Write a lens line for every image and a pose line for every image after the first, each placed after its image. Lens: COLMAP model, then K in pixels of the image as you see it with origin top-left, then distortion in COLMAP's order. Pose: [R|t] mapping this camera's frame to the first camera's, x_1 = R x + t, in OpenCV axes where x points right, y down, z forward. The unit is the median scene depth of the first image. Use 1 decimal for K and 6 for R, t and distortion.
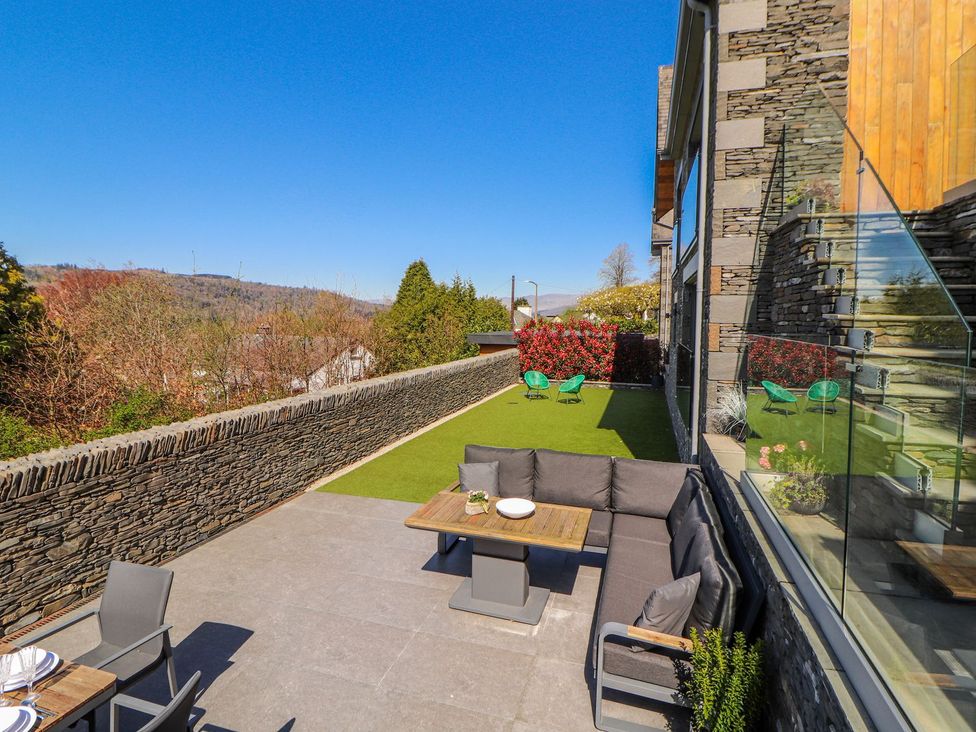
lens RADIAL K [[508.5, 0, 495.9], [0, 508.5, 339.9], [0, 0, 1]] dist [-0.004323, -0.009733]
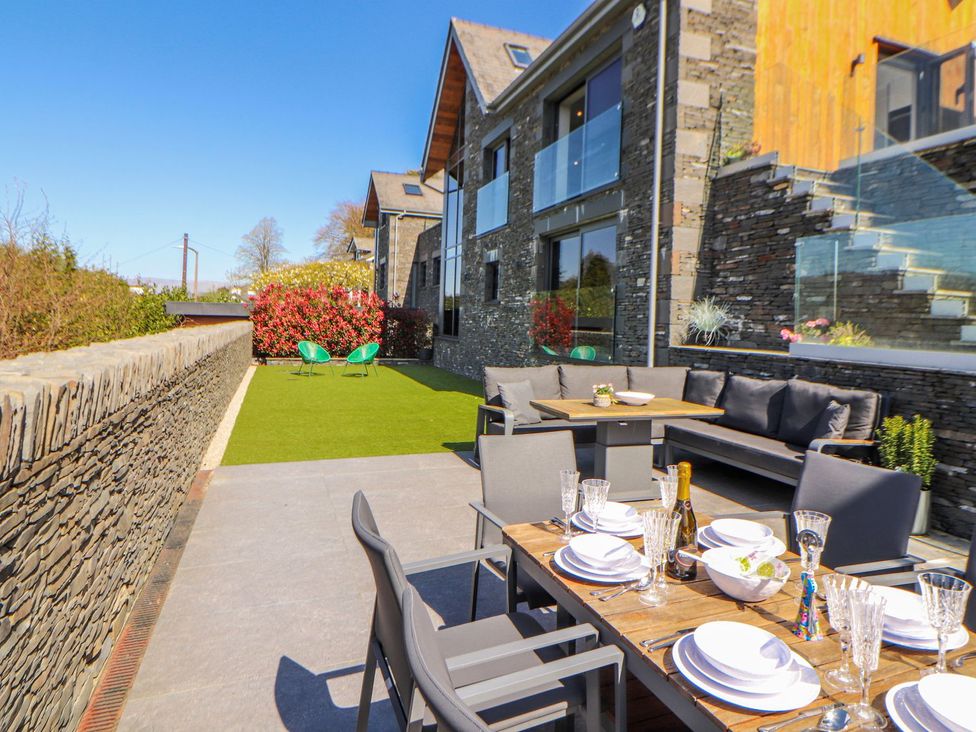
lens RADIAL K [[595.3, 0, 517.4], [0, 595.3, 321.5], [0, 0, 1]] dist [-0.002726, -0.000984]
pose [[0.785889, 0.010803, 0.618273, -0.729700], [0.007864, 0.999592, -0.027462, 0.172261], [-0.618317, 0.026444, 0.785484, 0.167939]]
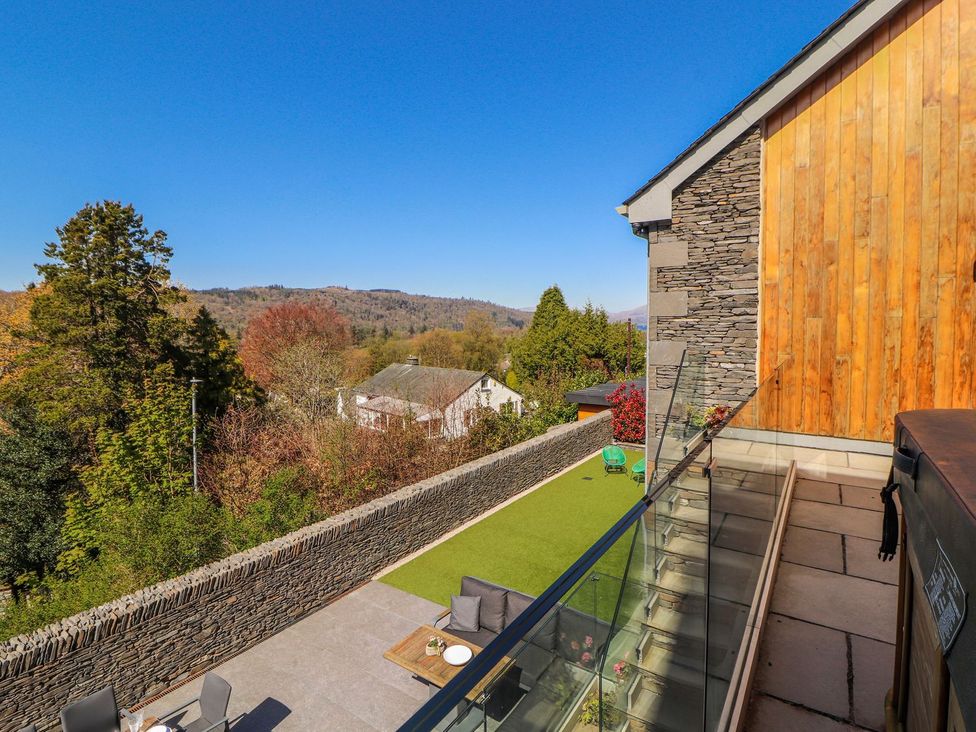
lens RADIAL K [[508.5, 0, 489.9], [0, 508.5, 343.8], [0, 0, 1]] dist [-0.004323, -0.009733]
pose [[0.953143, -0.004971, -0.302479, 0.454510], [0.003462, 0.999979, -0.005526, -0.432025], [0.302500, 0.004220, 0.953140, -0.255378]]
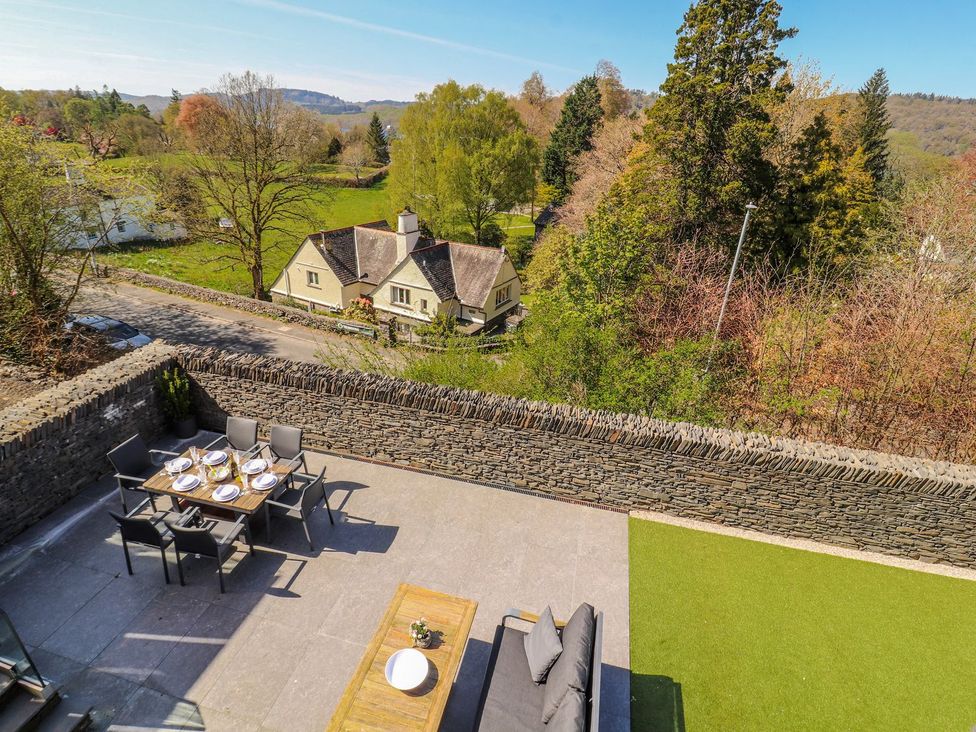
lens RADIAL K [[508.5, 0, 484.3], [0, 508.5, 375.2], [0, 0, 1]] dist [-0.004323, -0.009733]
pose [[0.036323, 0.437307, -0.898579, 0.534022], [-0.085427, 0.897239, 0.433202, -0.474836], [0.995682, 0.061027, 0.069948, 0.865996]]
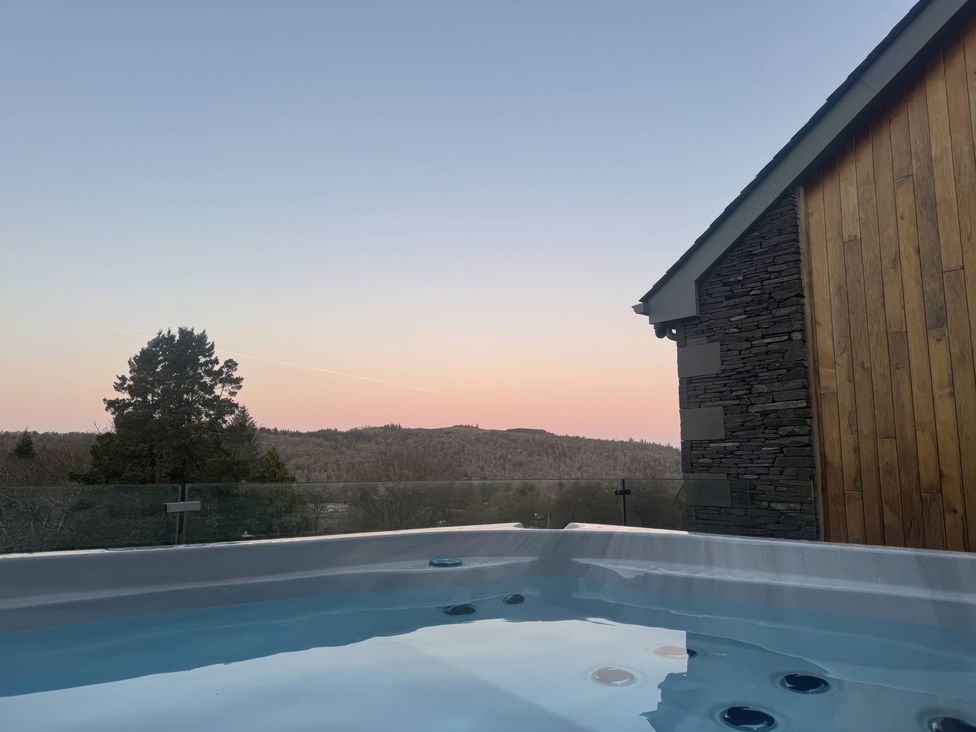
lens RADIAL K [[685.1, 0, 489.3], [0, 685.1, 367.1], [0, 0, 1]] dist [0.005989, -0.008779]
pose [[0.845404, -0.092827, -0.525999, 0.827026], [-0.016001, 0.979939, -0.198655, -0.381072], [0.533887, 0.176361, 0.826959, -0.225540]]
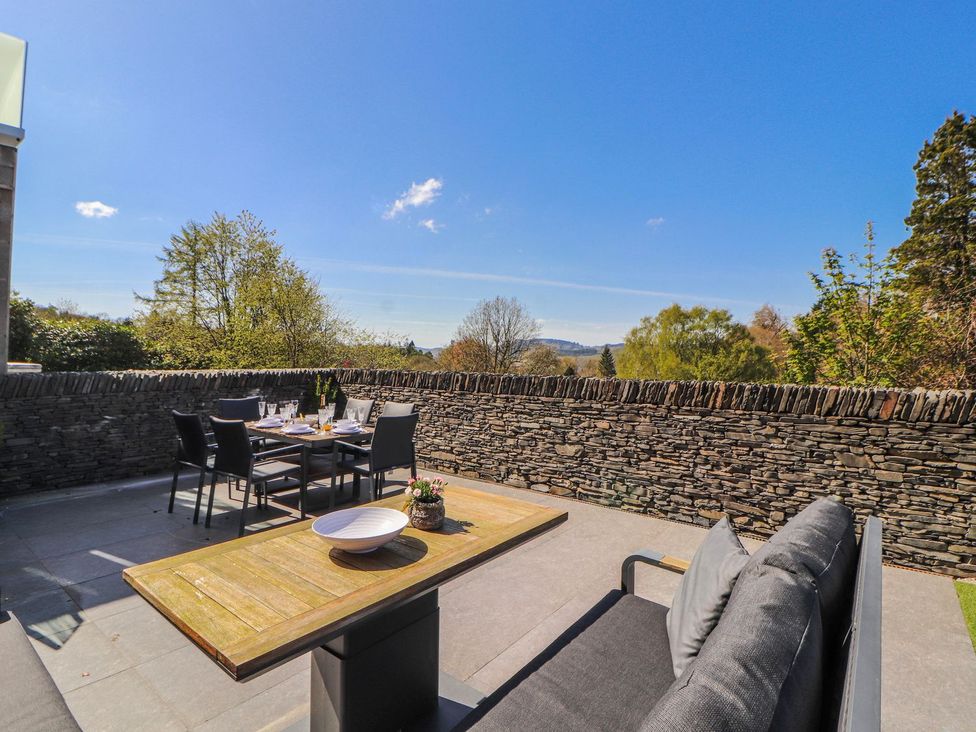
lens RADIAL K [[508.5, 0, 493.1], [0, 508.5, 338.5], [0, 0, 1]] dist [-0.004323, -0.009733]
pose [[-0.367976, -0.042401, -0.928868, 0.330661], [-0.053875, 0.998254, -0.024226, 0.142455], [0.928273, 0.041129, -0.369618, 1.036097]]
